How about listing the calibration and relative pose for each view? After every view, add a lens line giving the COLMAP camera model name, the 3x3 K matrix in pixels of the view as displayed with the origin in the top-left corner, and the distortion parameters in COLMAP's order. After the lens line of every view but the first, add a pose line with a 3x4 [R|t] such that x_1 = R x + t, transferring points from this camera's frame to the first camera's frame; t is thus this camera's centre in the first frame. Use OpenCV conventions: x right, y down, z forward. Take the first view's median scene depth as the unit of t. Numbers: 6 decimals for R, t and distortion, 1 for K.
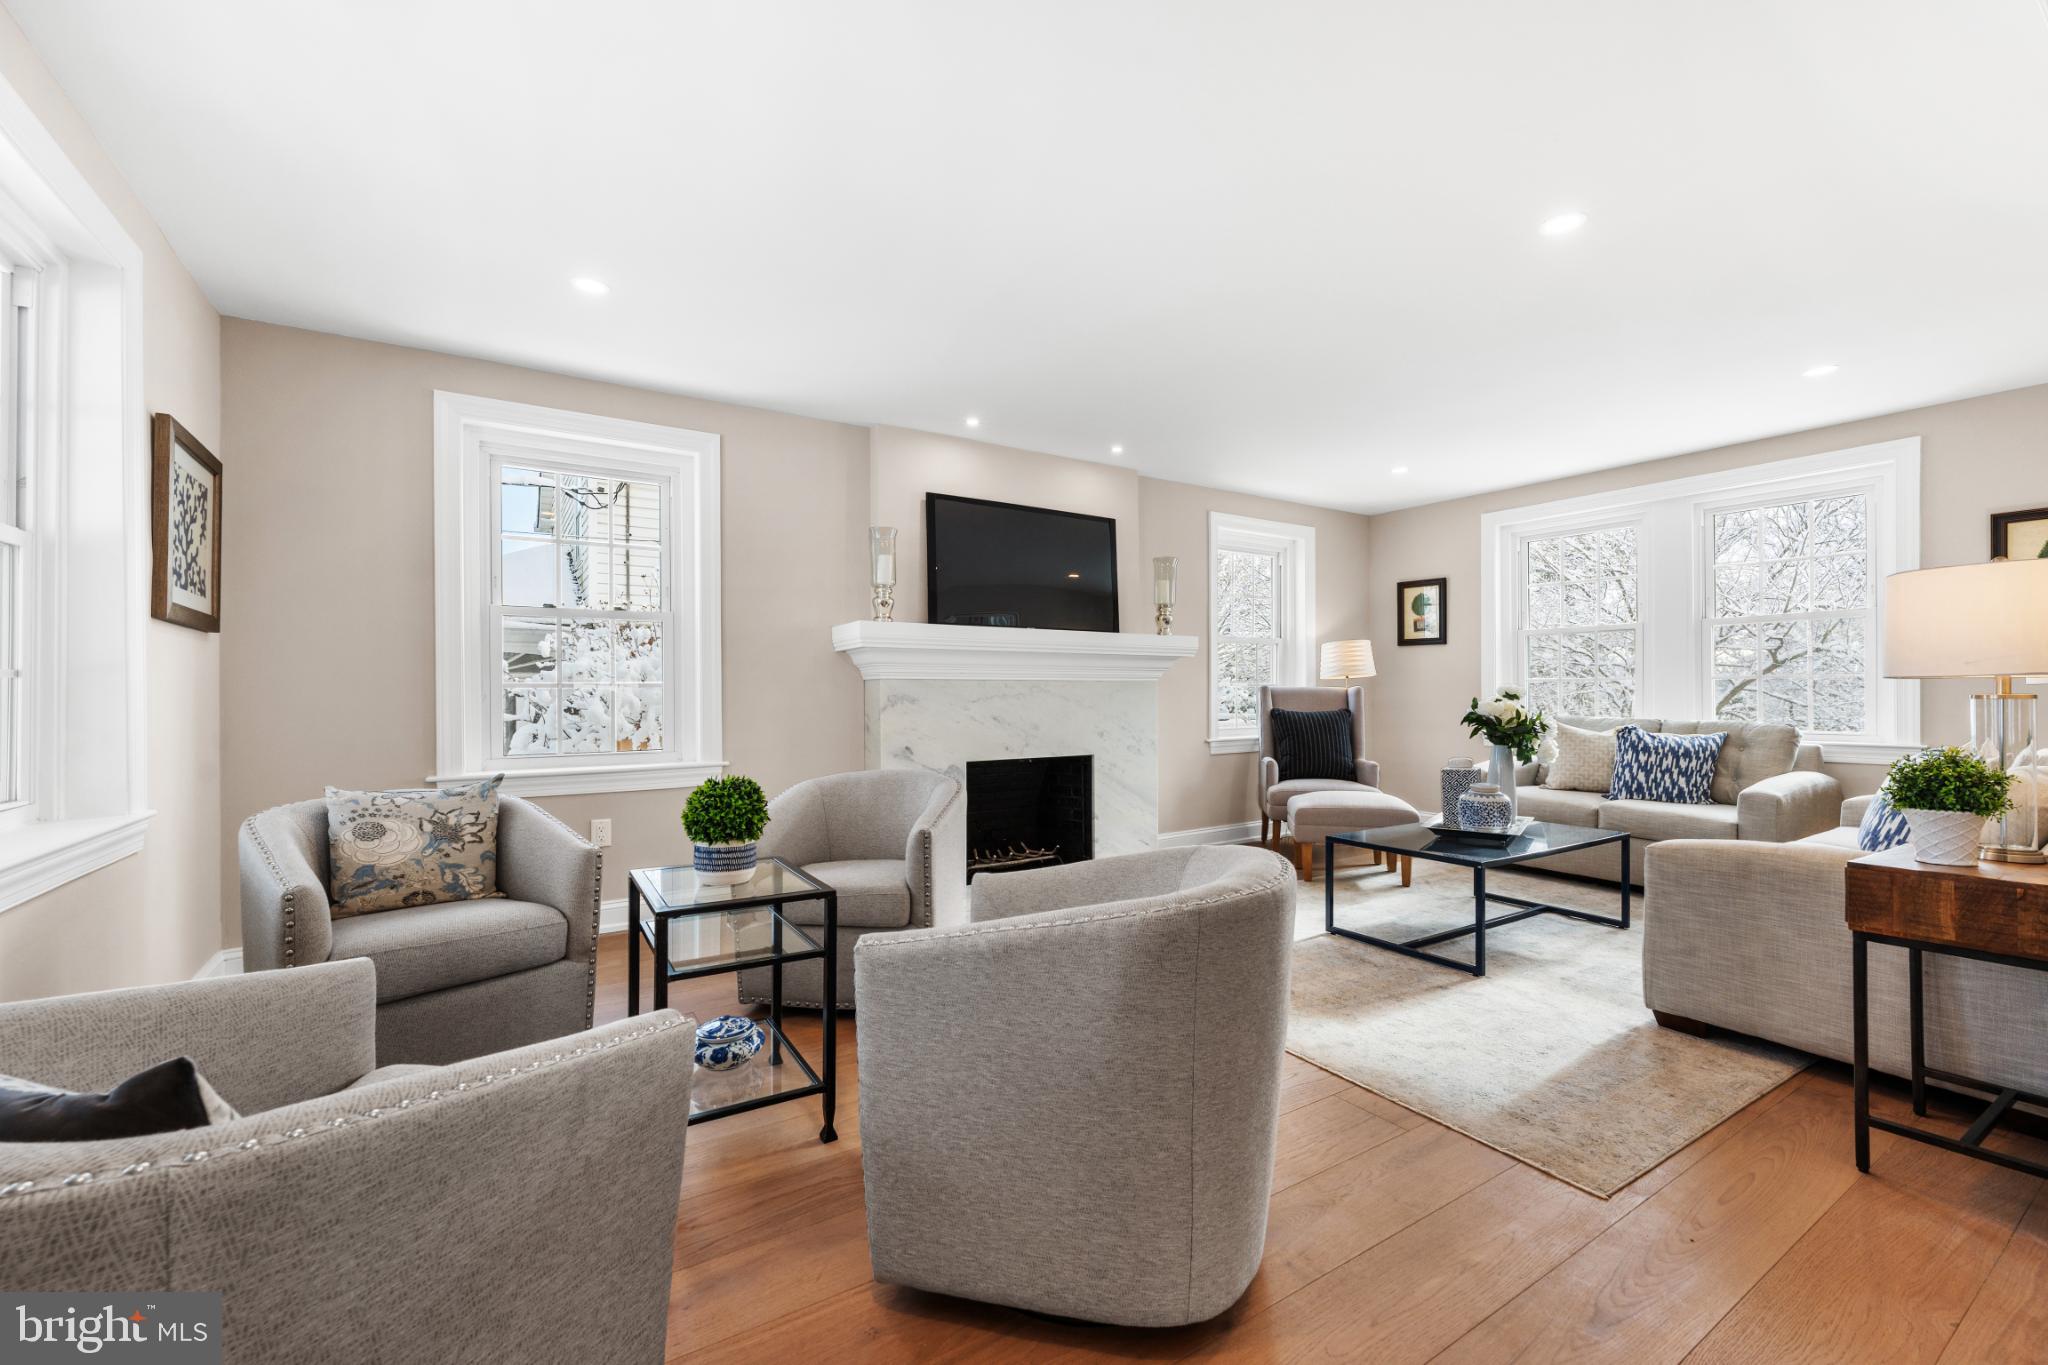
lens RADIAL K [[830.3, 0, 1024.0], [0, 830.3, 687.1], [0, 0, 1]] dist [-0.002470, -0.000603]
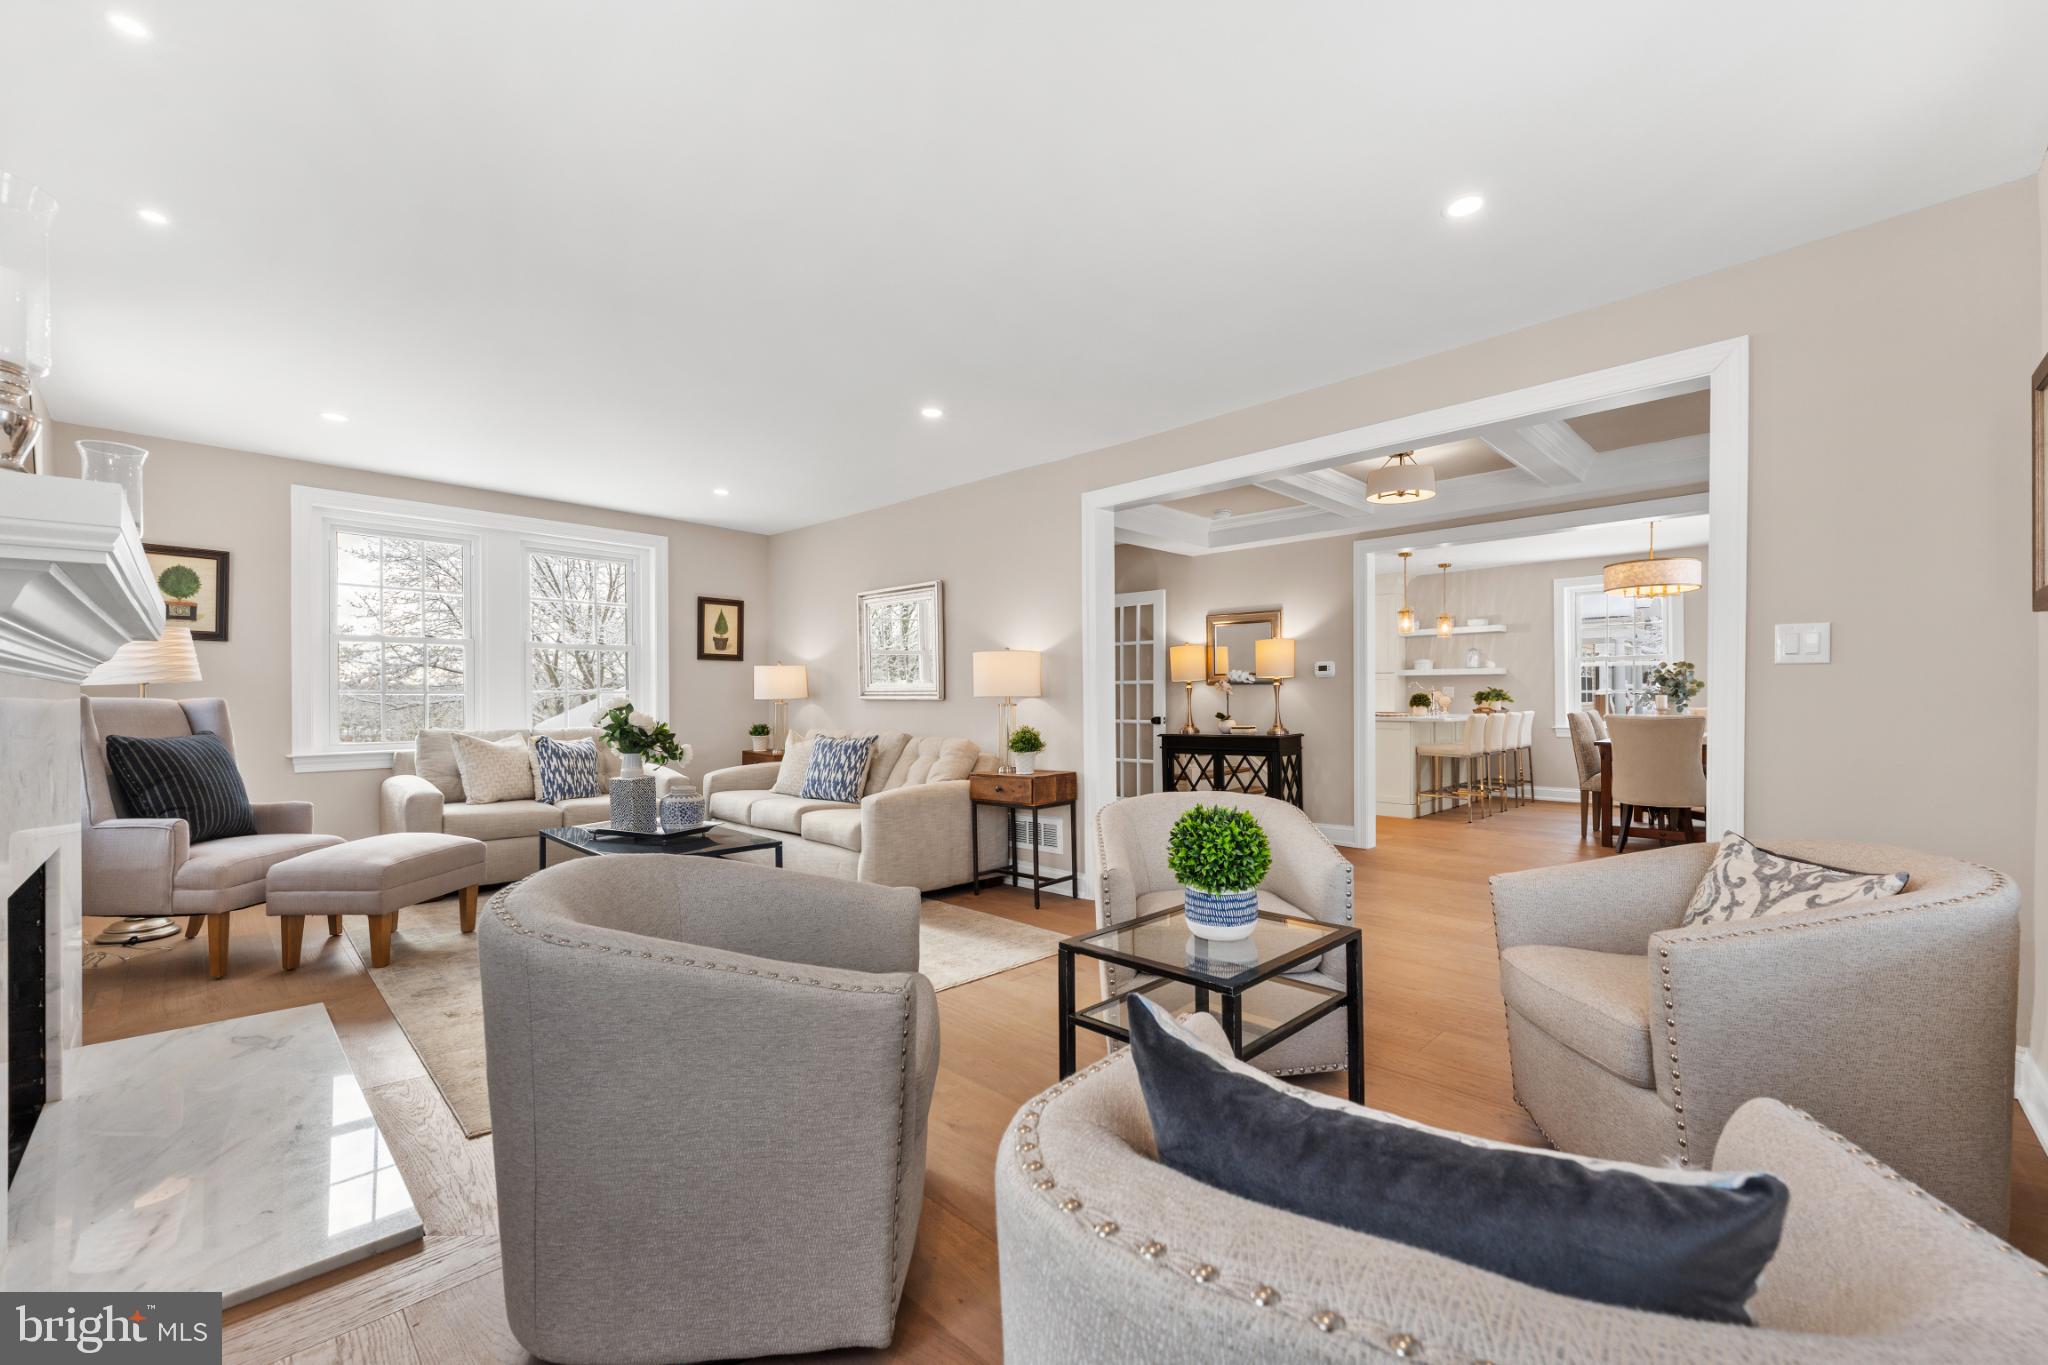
lens RADIAL K [[830.3, 0, 1030.4], [0, 830.3, 686.7], [0, 0, 1]] dist [-0.002470, -0.000603]
pose [[-0.230273, 0.019609, 0.972928, -0.420847], [-0.001783, 0.999787, -0.020573, 0.002916], [-0.973124, -0.006472, -0.230189, 0.527716]]
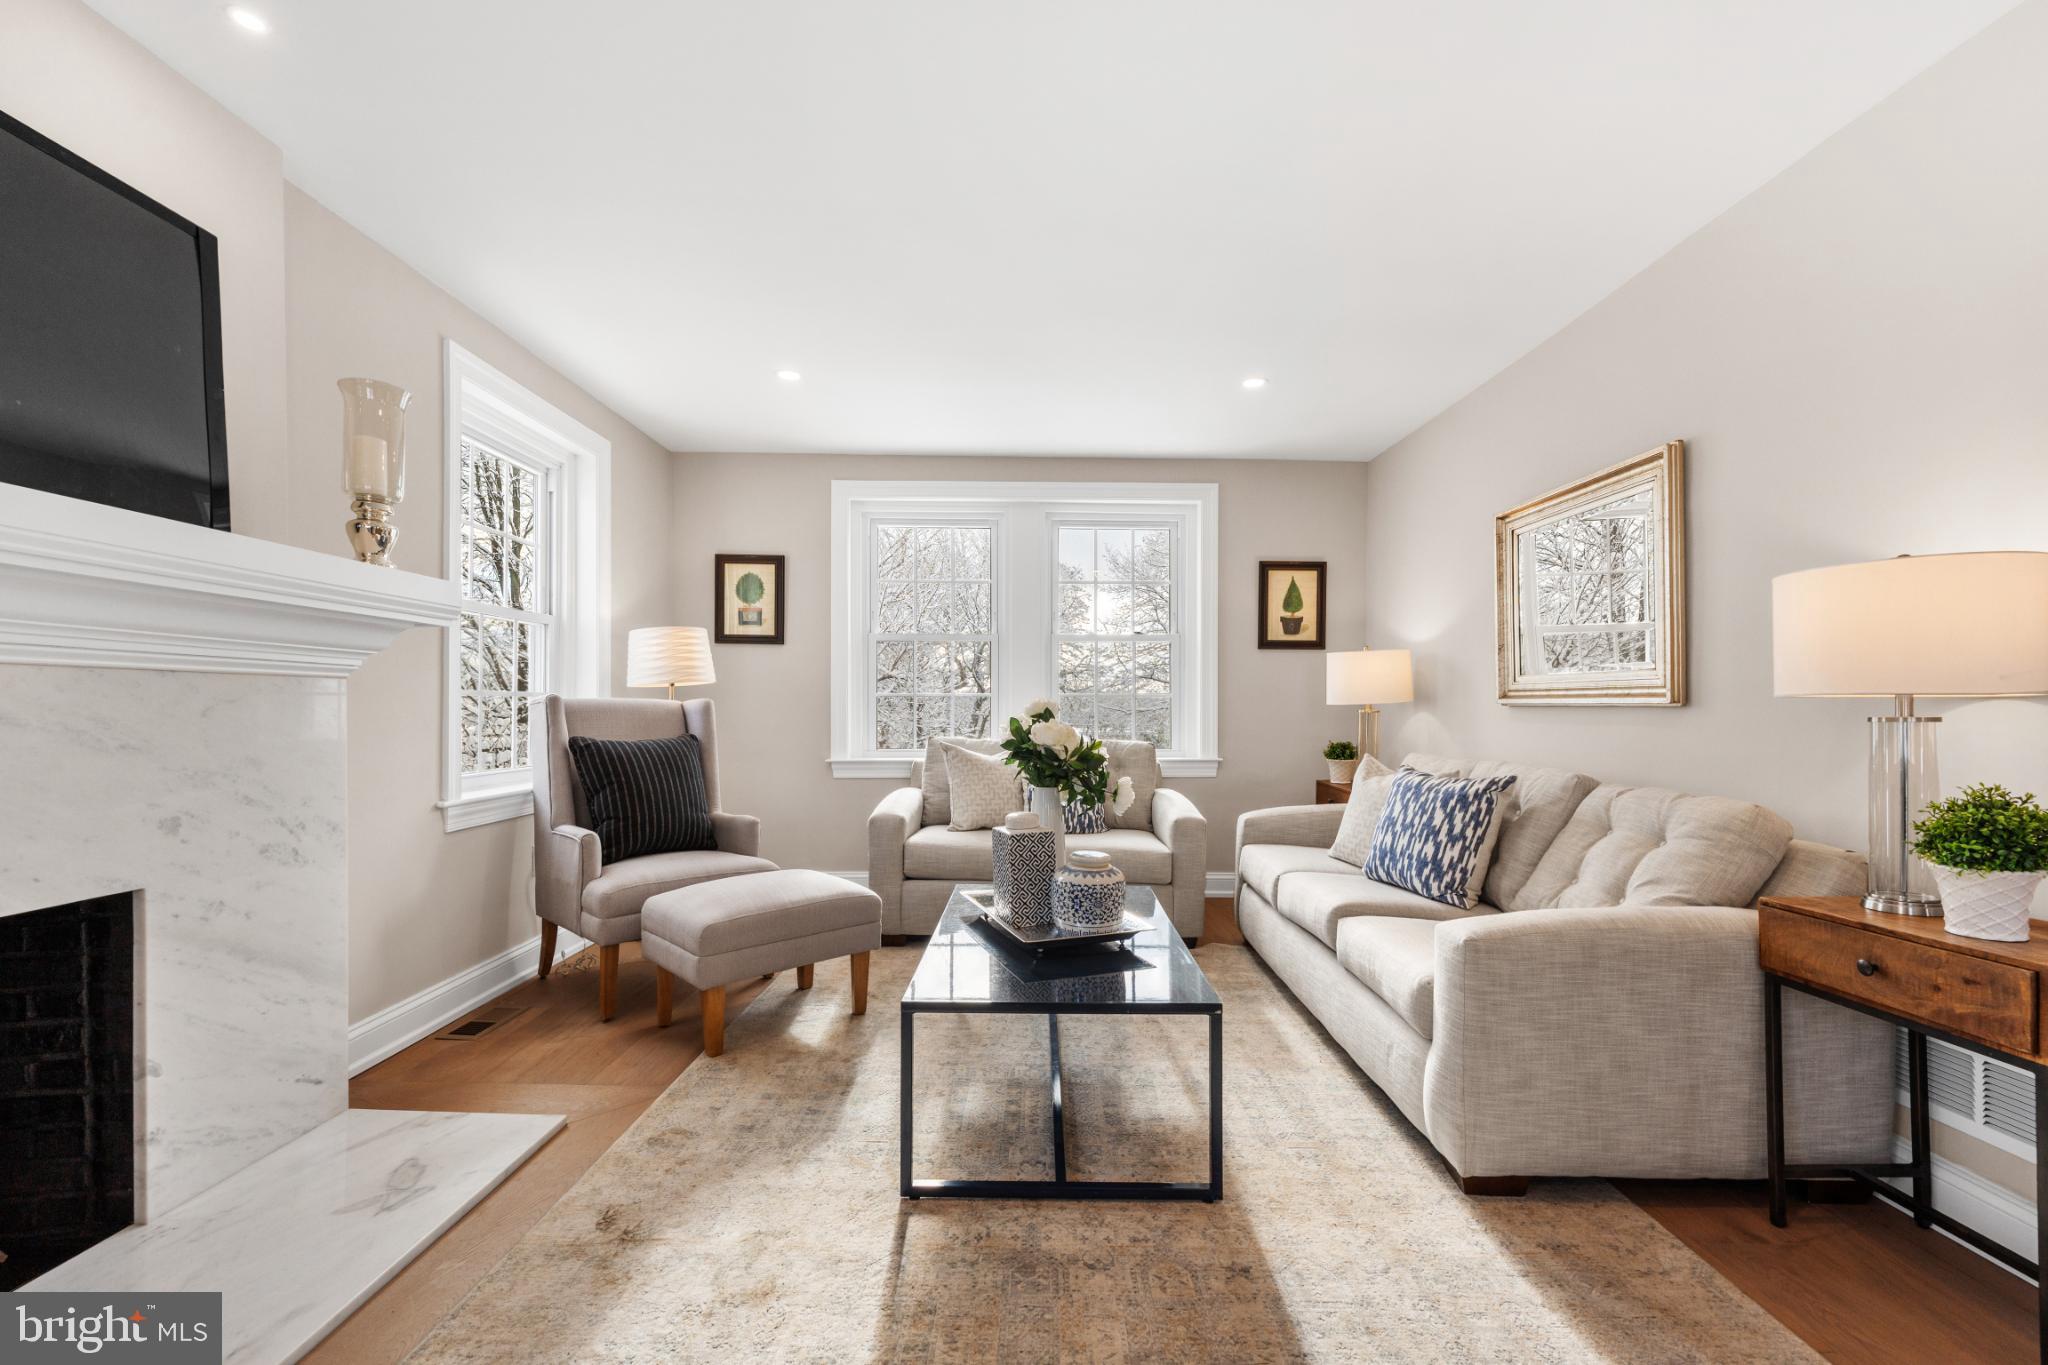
lens RADIAL K [[830.3, 0, 1028.8], [0, 830.3, 710.9], [0, 0, 1]] dist [-0.002470, -0.000603]
pose [[0.535630, 0.003015, 0.844447, -0.005968], [-0.010893, 0.999935, 0.003339, 0.003562], [-0.844383, -0.010987, 0.535628, 0.460086]]
